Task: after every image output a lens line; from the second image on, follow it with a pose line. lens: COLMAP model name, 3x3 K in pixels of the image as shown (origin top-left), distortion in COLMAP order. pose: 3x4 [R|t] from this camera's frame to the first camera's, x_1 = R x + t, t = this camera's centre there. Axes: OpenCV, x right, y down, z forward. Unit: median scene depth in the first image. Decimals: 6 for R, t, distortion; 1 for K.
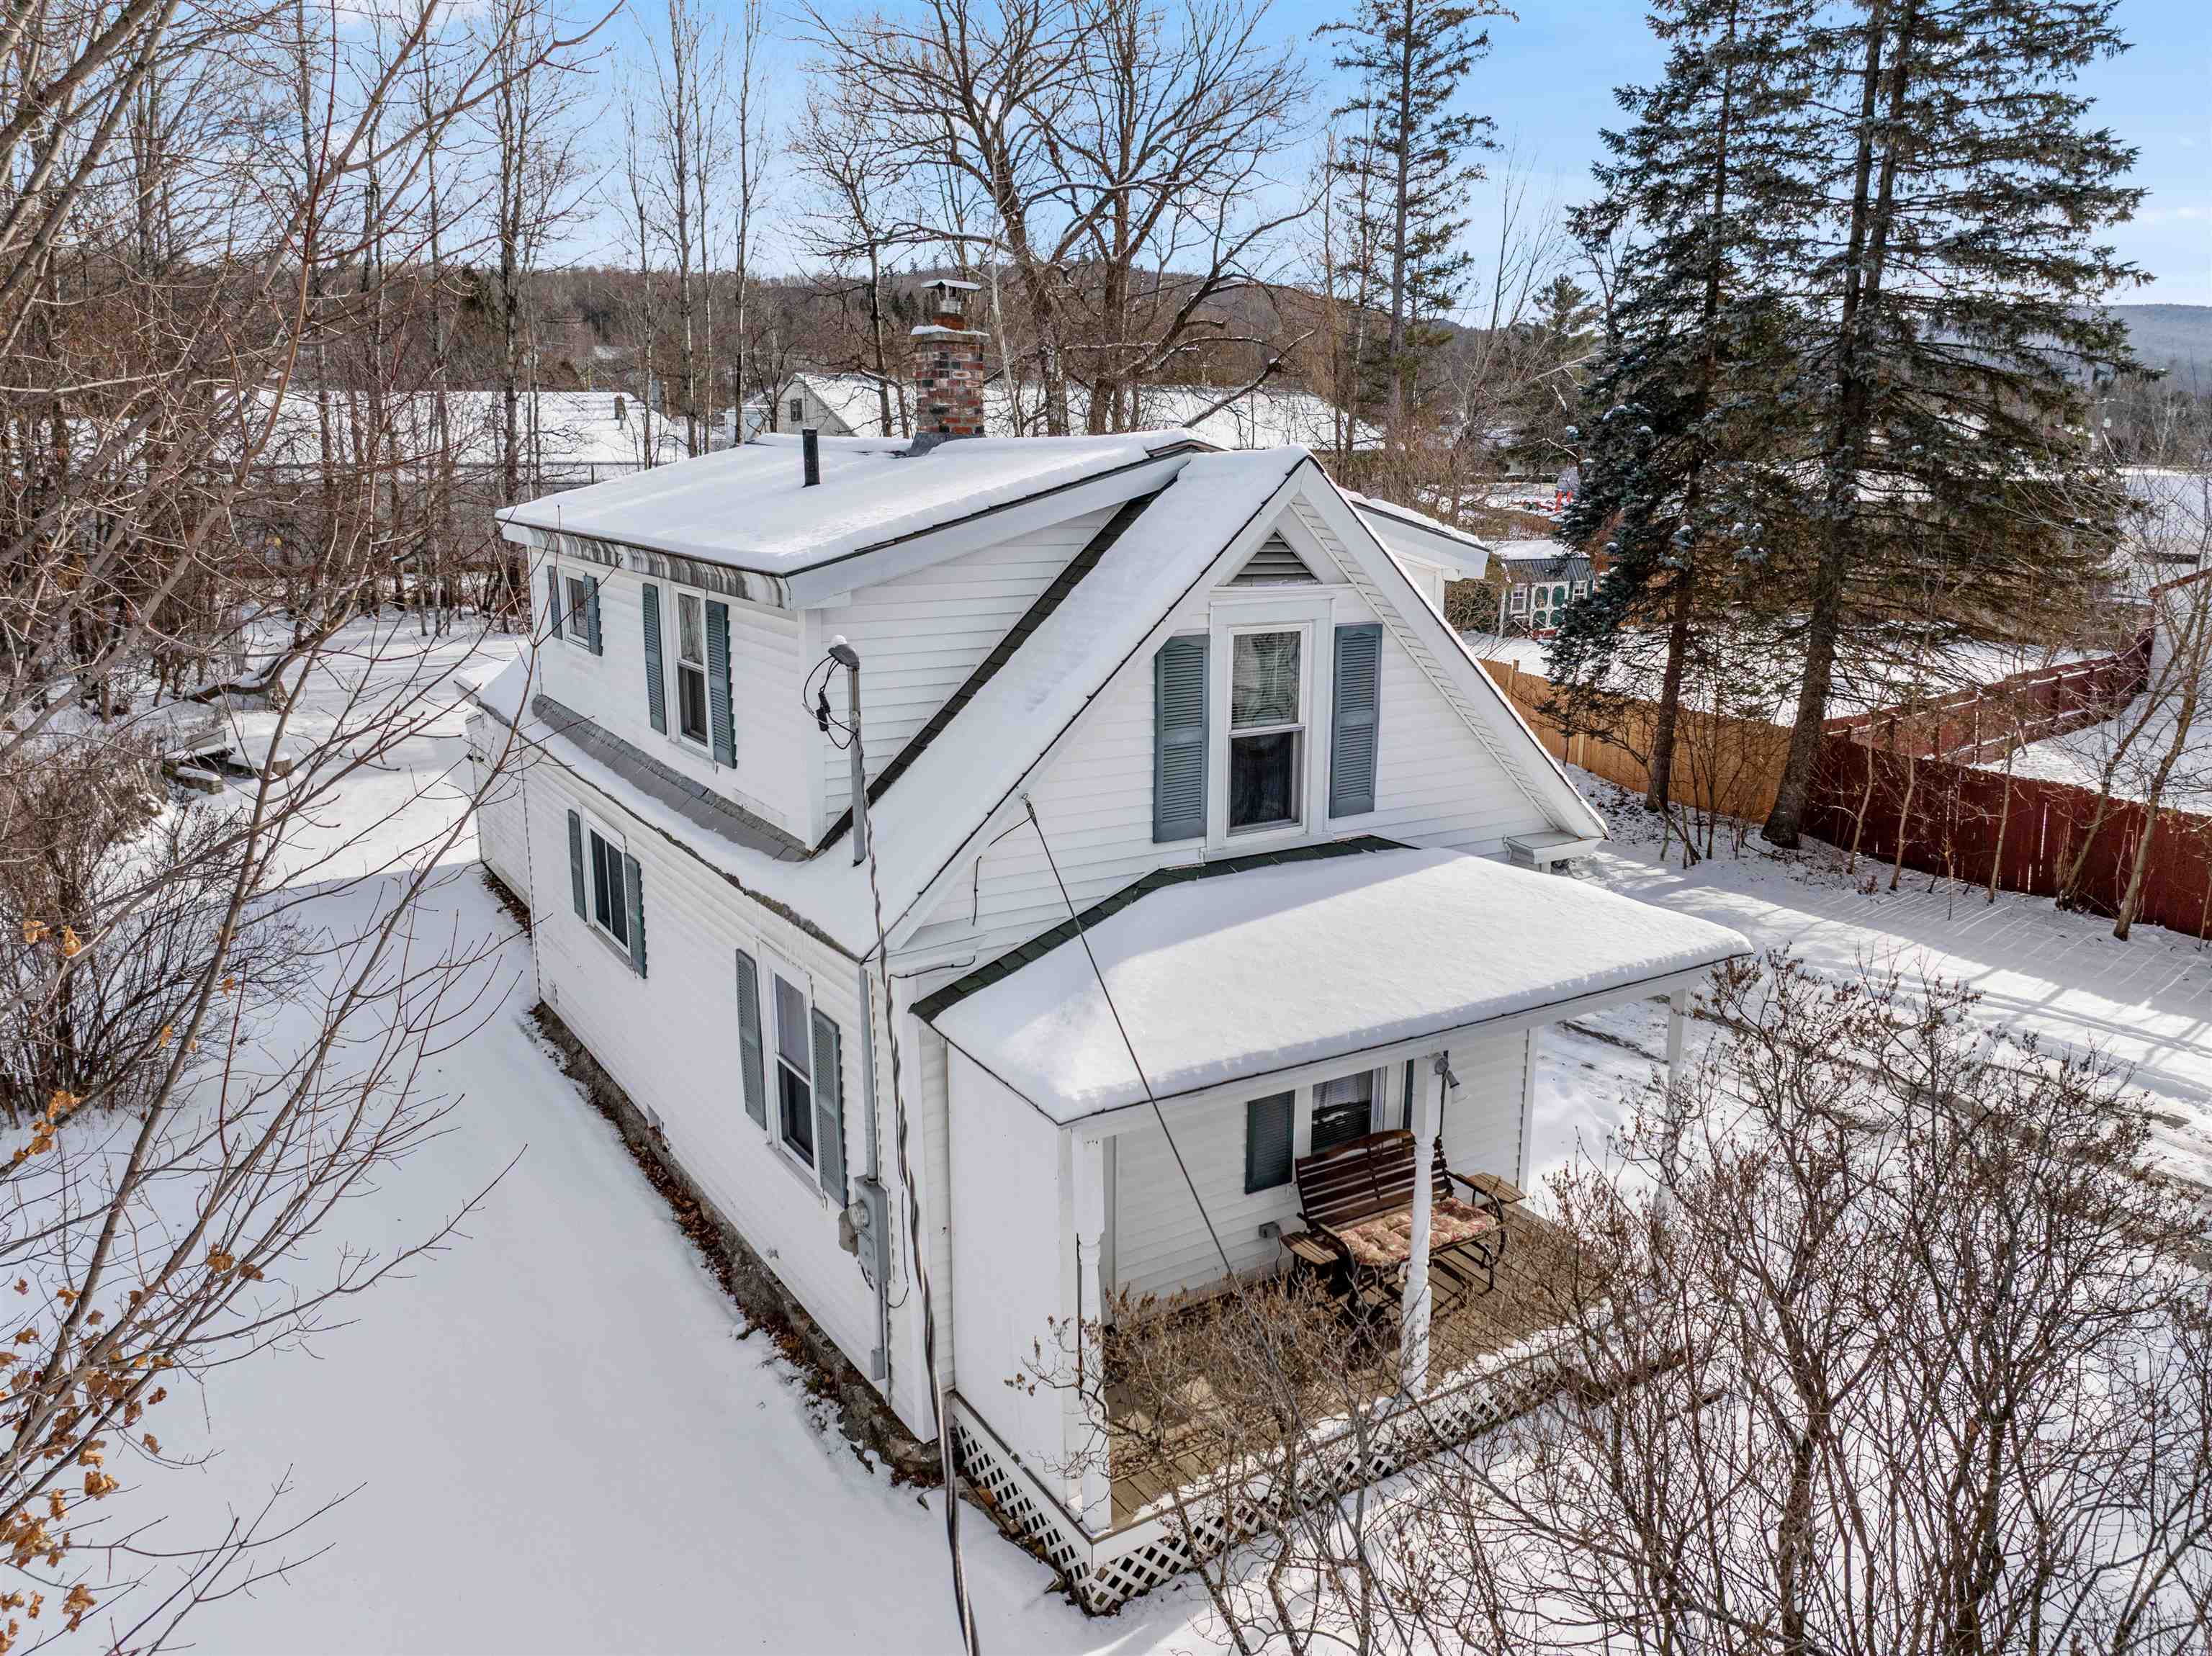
lens RADIAL K [[1560.6, 0, 1143.4], [0, 1560.6, 825.7], [0, 0, 1]] dist [-0.038830, 0.003106]
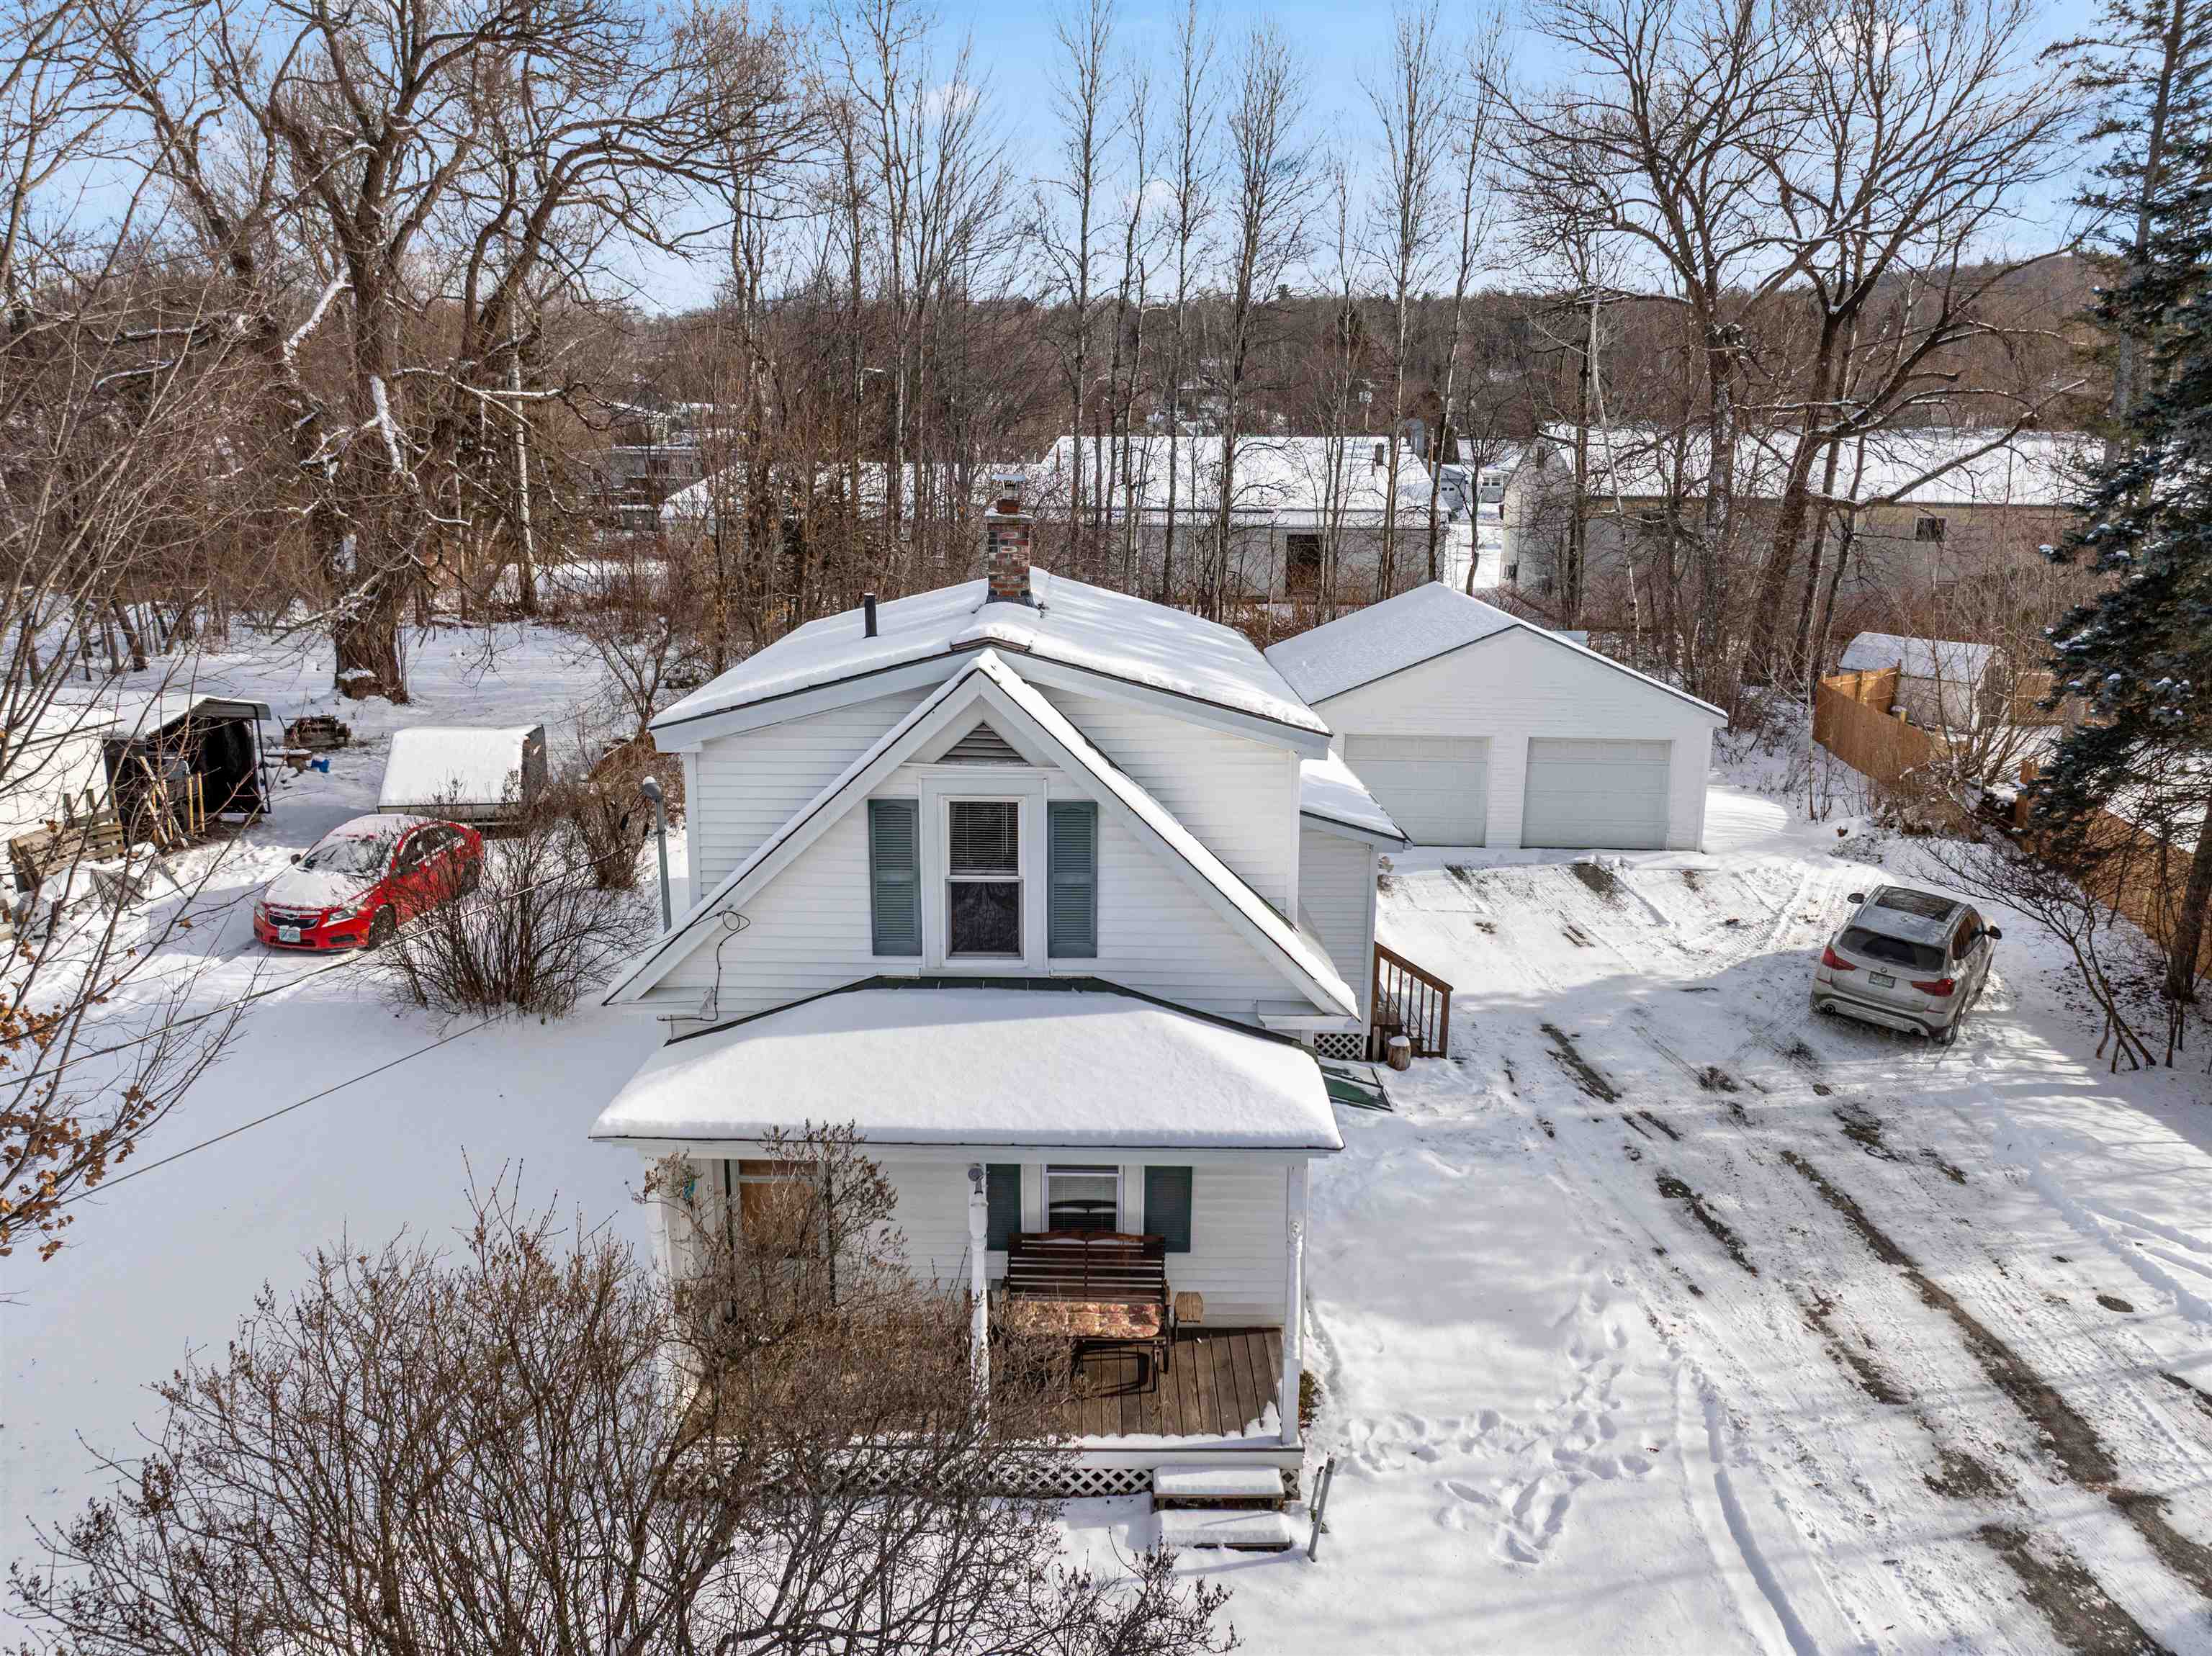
lens RADIAL K [[1560.6, 0, 1109.9], [0, 1560.6, 833.3], [0, 0, 1]] dist [-0.038830, 0.003106]
pose [[0.840583, 0.124400, -0.527204, 0.793844], [-0.127515, 0.991364, 0.030612, -0.144869], [0.526460, 0.041495, 0.849187, 0.002482]]
